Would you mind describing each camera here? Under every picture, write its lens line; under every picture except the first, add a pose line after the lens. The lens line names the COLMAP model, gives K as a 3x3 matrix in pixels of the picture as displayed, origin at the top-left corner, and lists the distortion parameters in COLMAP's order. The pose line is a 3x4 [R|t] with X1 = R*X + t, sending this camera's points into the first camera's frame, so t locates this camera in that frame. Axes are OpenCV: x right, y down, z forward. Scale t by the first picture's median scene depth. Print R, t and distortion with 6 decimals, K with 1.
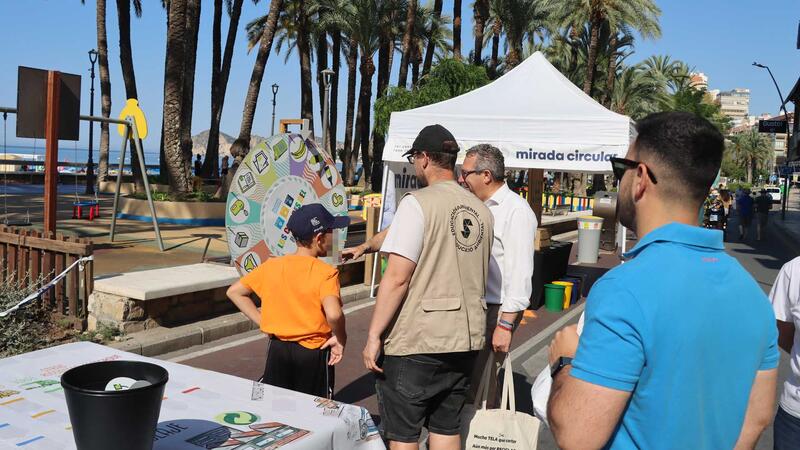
lens RADIAL K [[694.3, 0, 398.4], [0, 694.3, 239.4], [0, 0, 1]] dist [-0.157485, 0.176220]
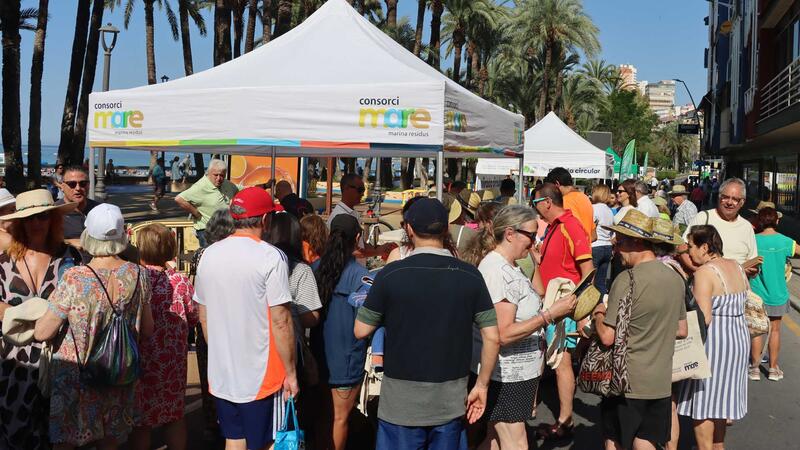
lens RADIAL K [[792.3, 0, 400.0], [0, 792.3, 225.0], [0, 0, 1]] dist [-0.136695, 0.312734]
pose [[0.990910, -0.022967, 0.132549, -0.133947], [0.024706, 0.999629, -0.011490, 0.012117], [-0.132236, 0.014661, 0.991110, -0.283999]]
